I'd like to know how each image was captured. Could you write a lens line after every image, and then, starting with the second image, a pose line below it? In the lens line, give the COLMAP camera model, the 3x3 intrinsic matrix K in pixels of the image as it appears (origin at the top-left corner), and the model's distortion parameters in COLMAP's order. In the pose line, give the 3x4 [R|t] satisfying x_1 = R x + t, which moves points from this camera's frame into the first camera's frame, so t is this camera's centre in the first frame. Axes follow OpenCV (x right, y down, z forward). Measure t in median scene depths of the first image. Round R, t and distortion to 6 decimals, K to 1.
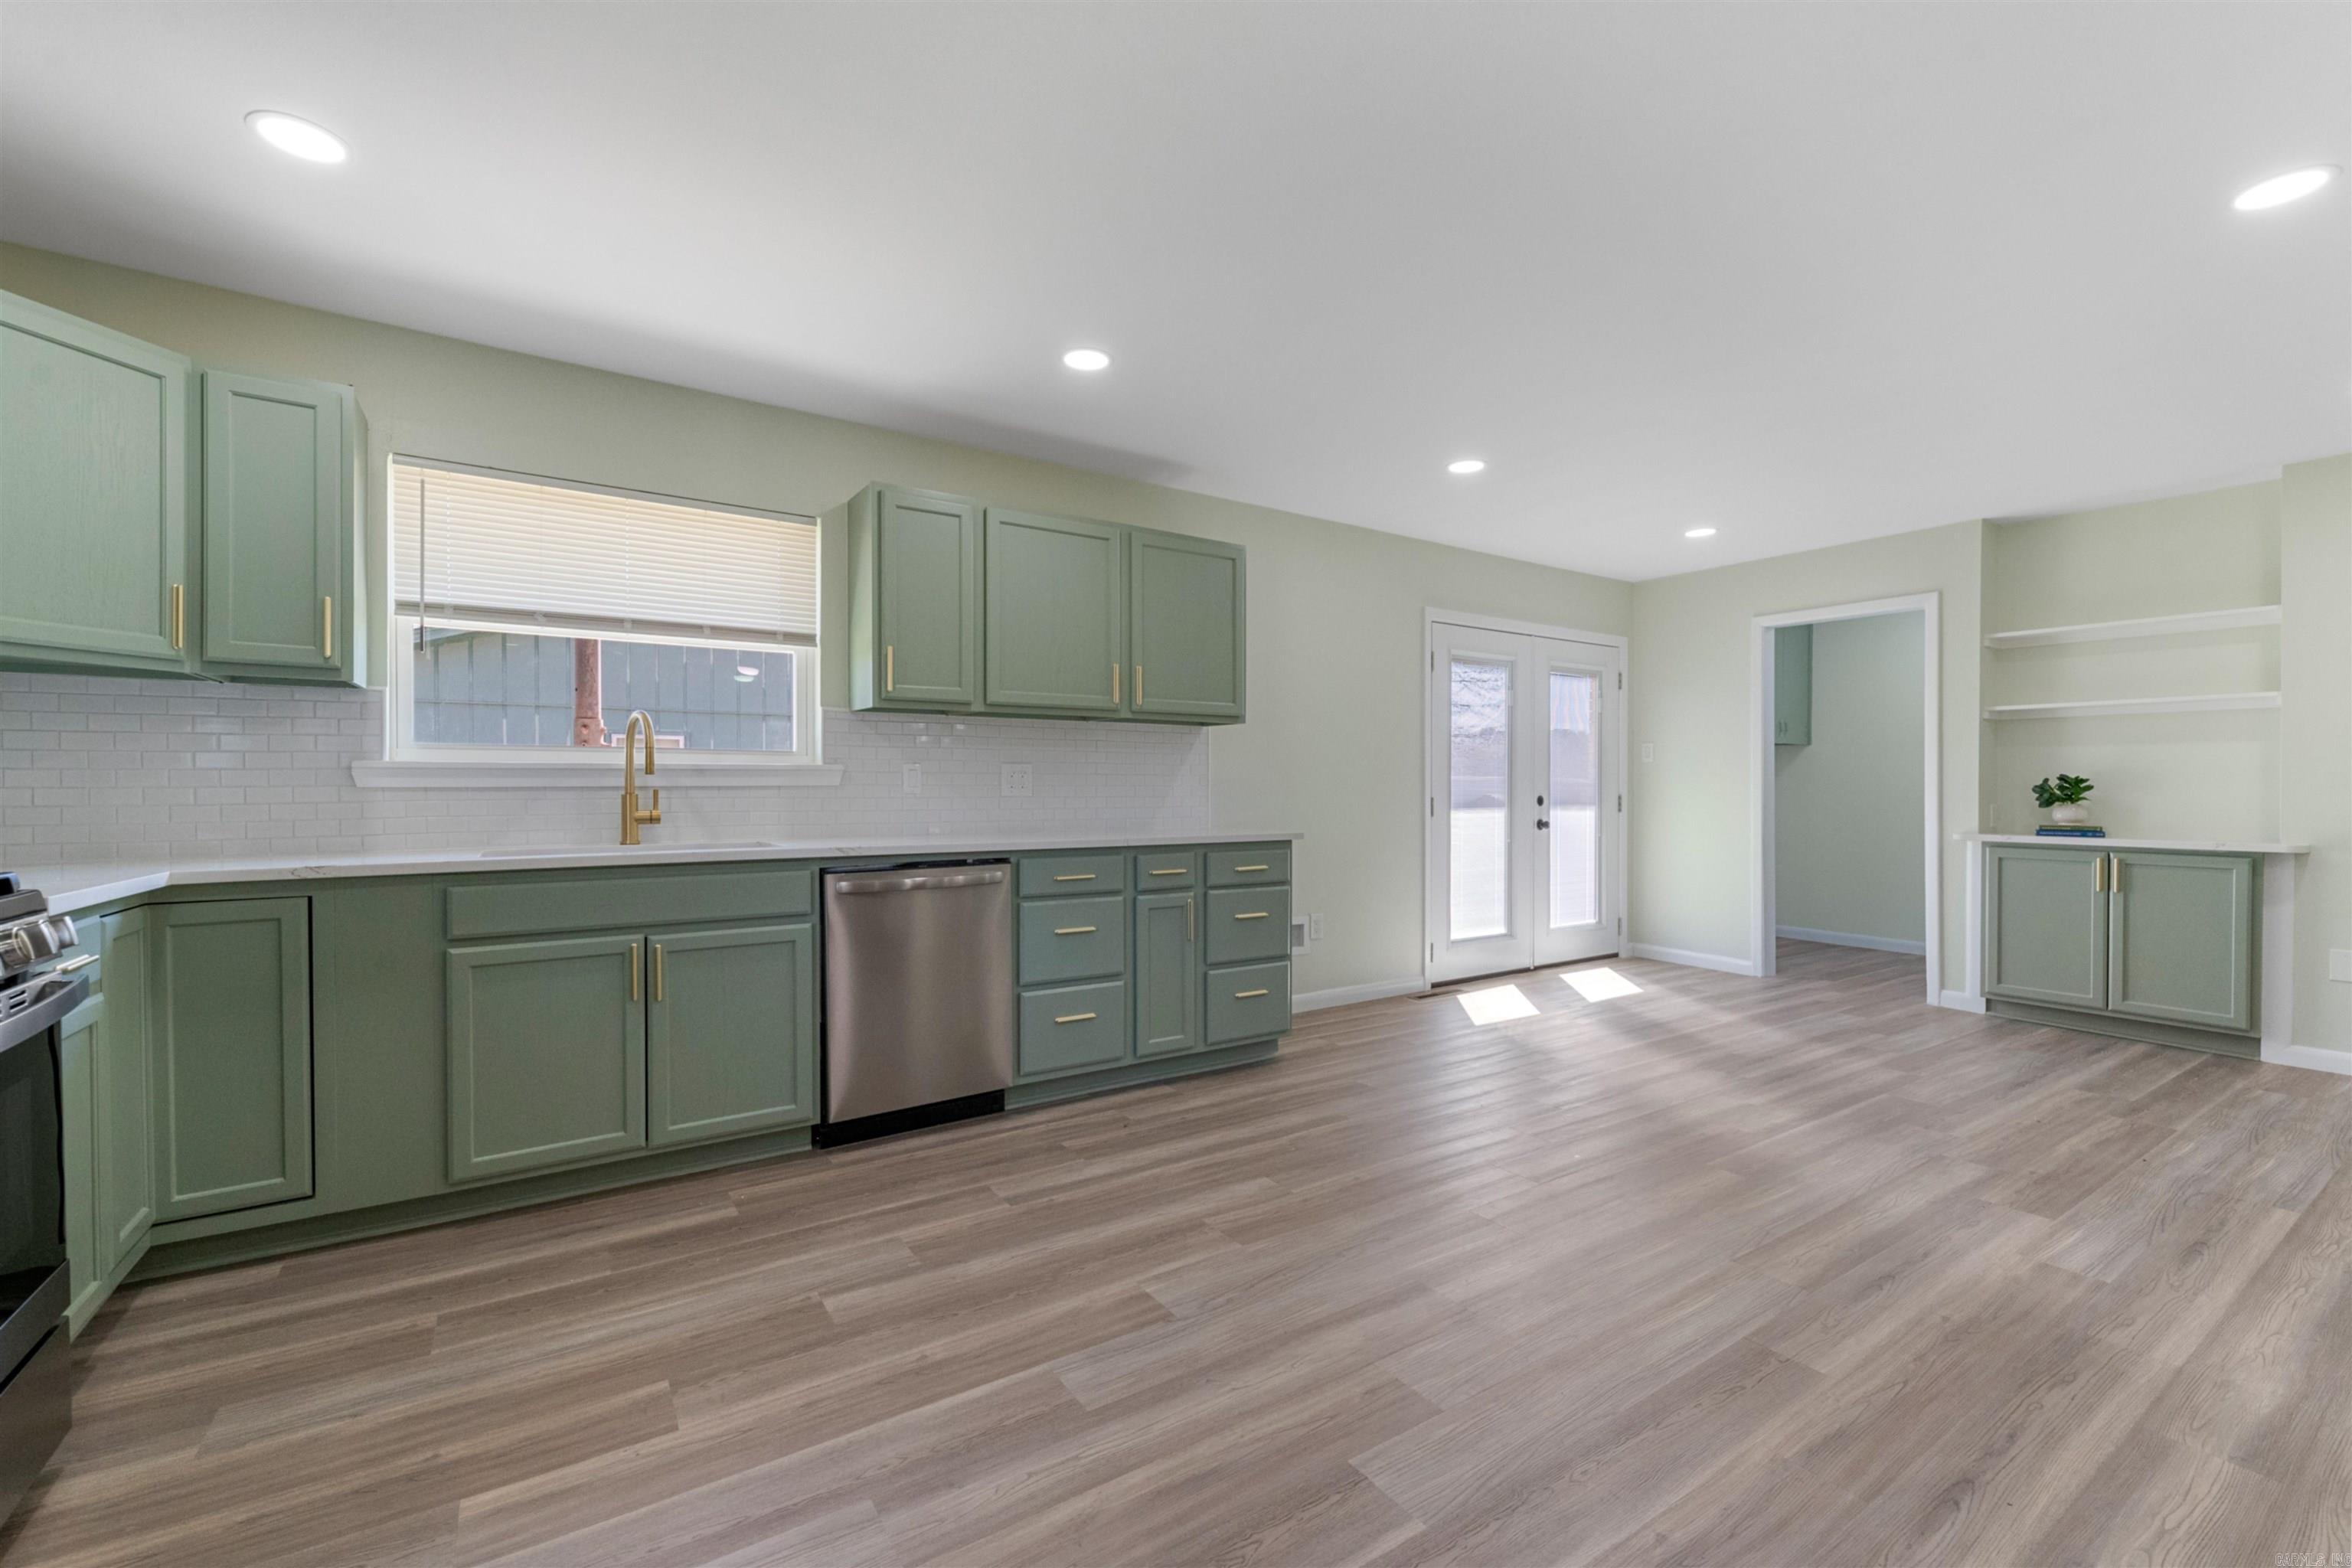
lens RADIAL K [[962.1, 0, 1166.4], [0, 962.1, 790.8], [0, 0, 1]] dist [0.005266, -0.000187]
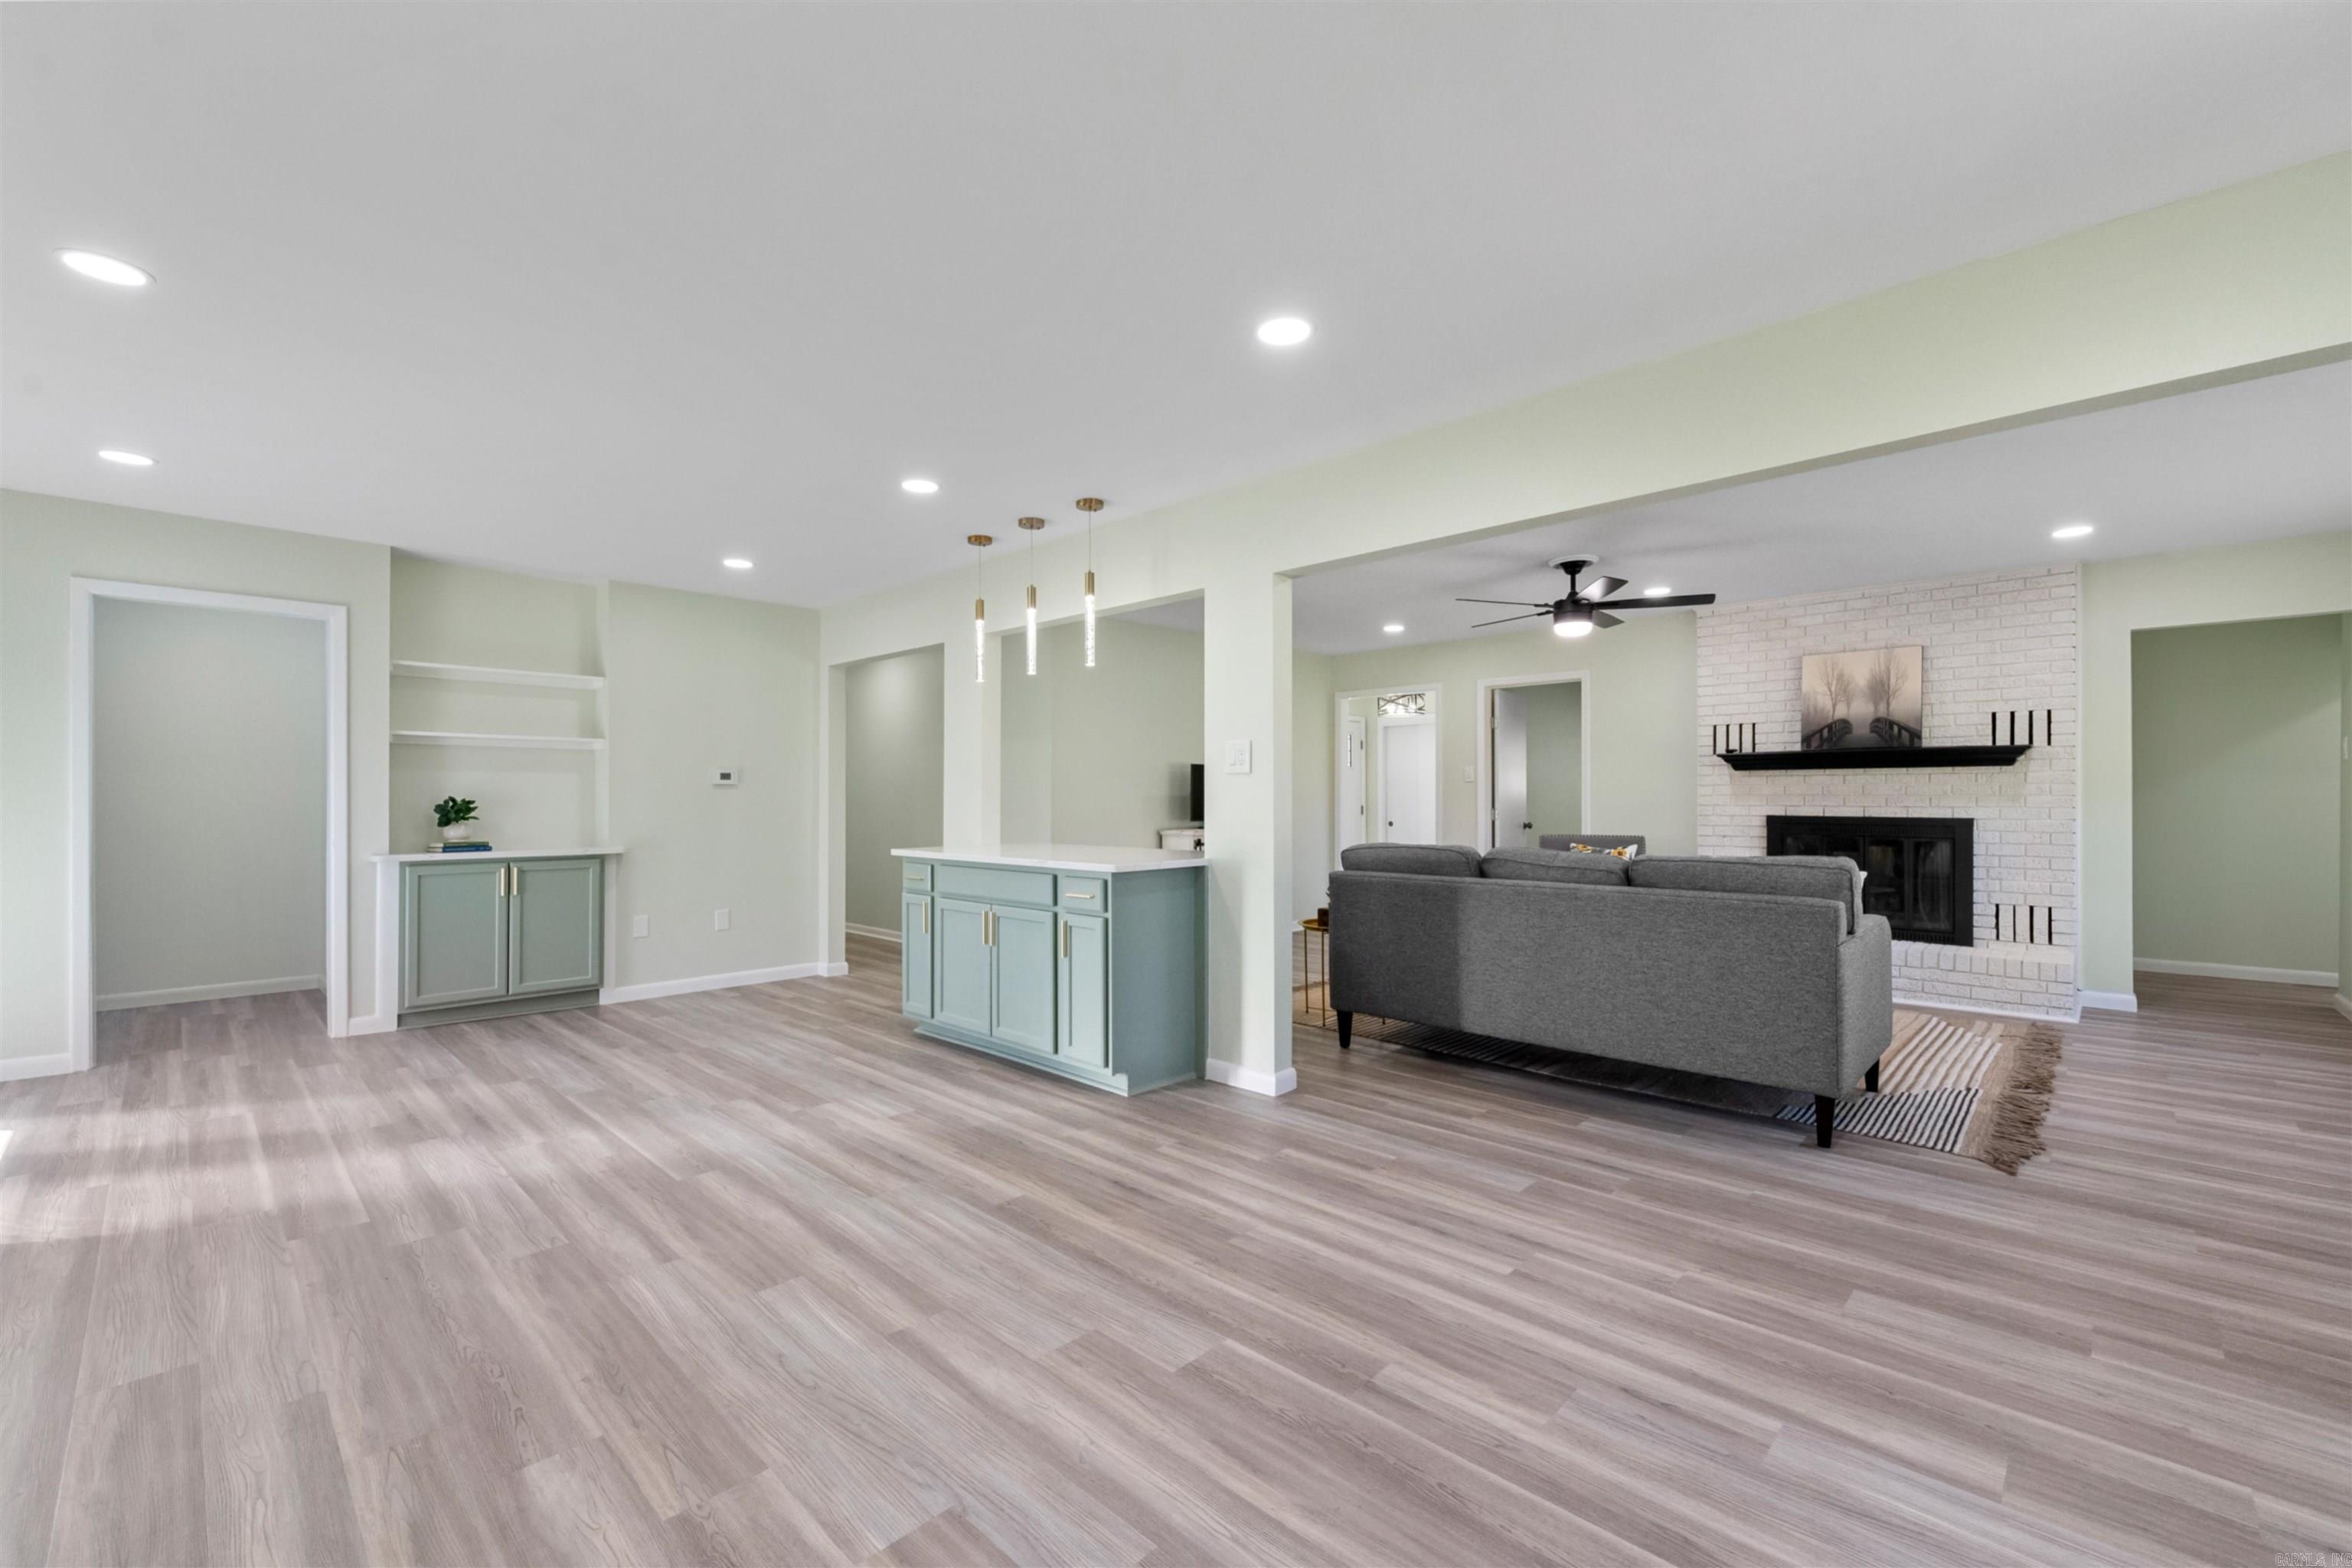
lens RADIAL K [[962.9, 0, 1175.0], [0, 962.9, 798.8], [0, 0, 1]] dist [0.000342, -0.000131]
pose [[-0.218073, -0.000697, 0.975932, -0.502516], [0.006556, 0.999976, 0.002179, -0.017257], [-0.975910, 0.006874, -0.218064, 0.631492]]
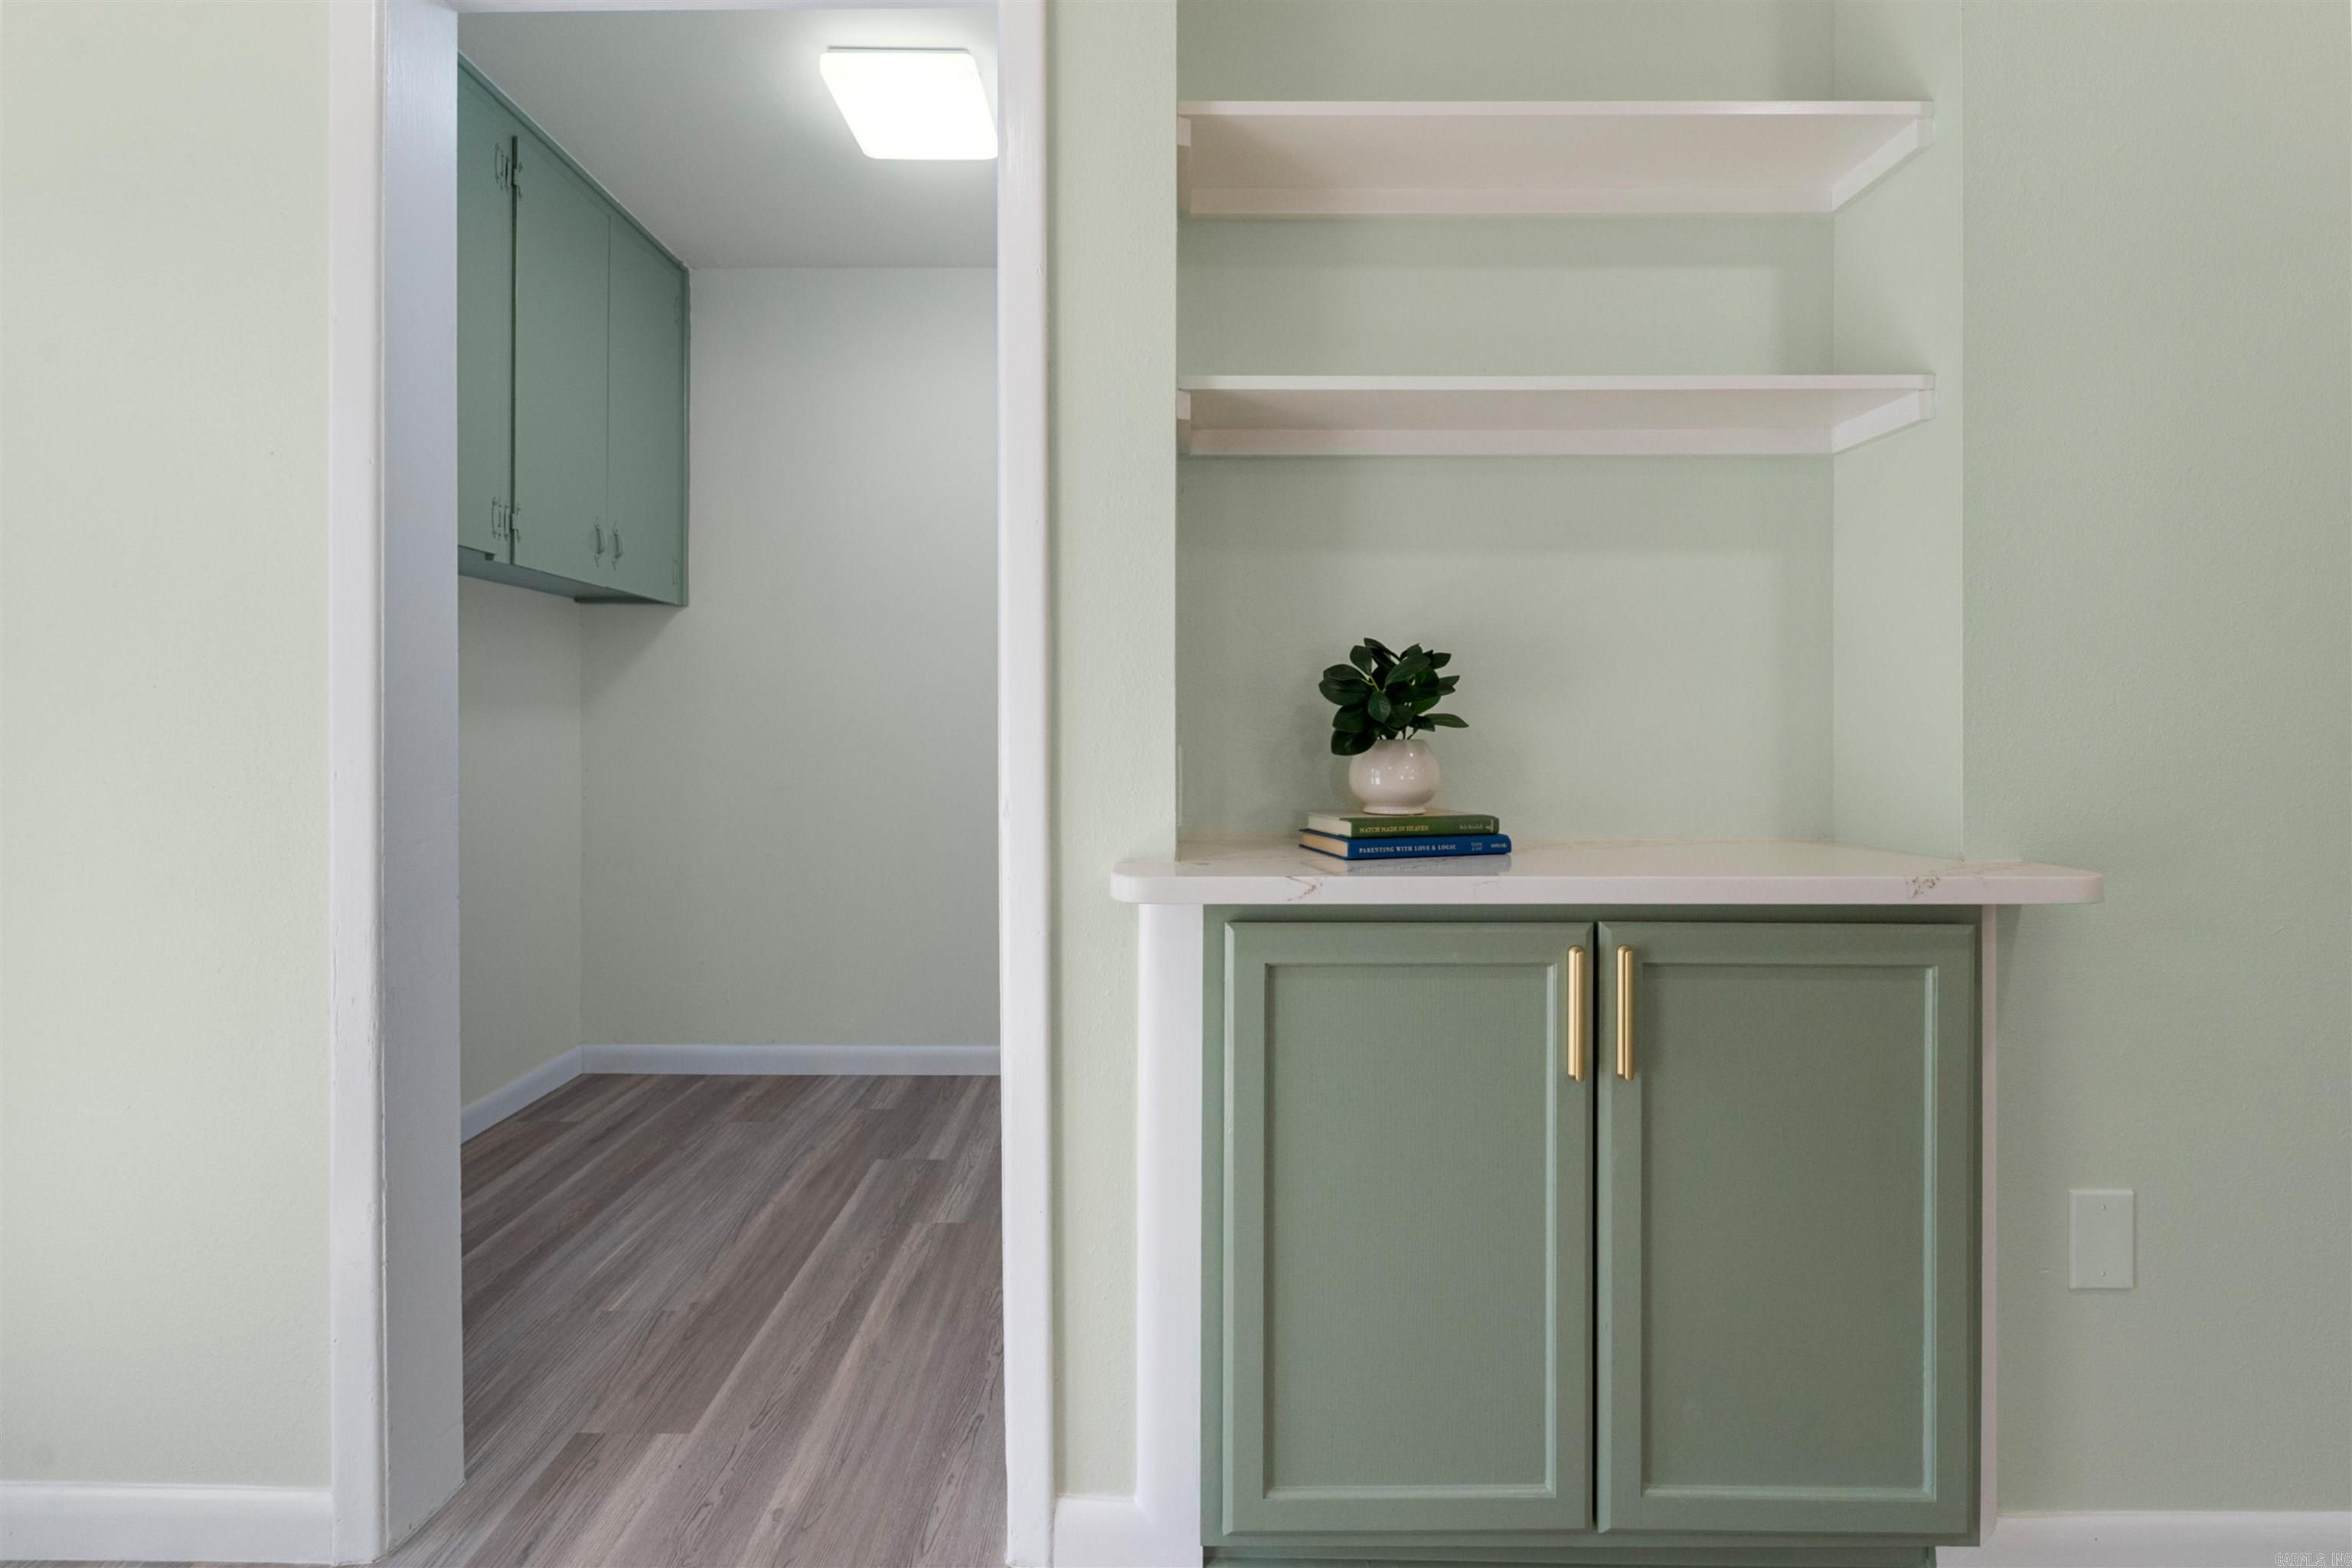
lens RADIAL K [[964.4, 0, 1174.8], [0, 964.4, 715.1], [0, 0, 1]] dist [-0.014661, -0.000104]
pose [[0.546829, 0.002079, 0.837242, 0.965317], [0.009280, 0.999920, -0.008544, 0.011570], [-0.837193, 0.012442, 0.546766, 1.318731]]
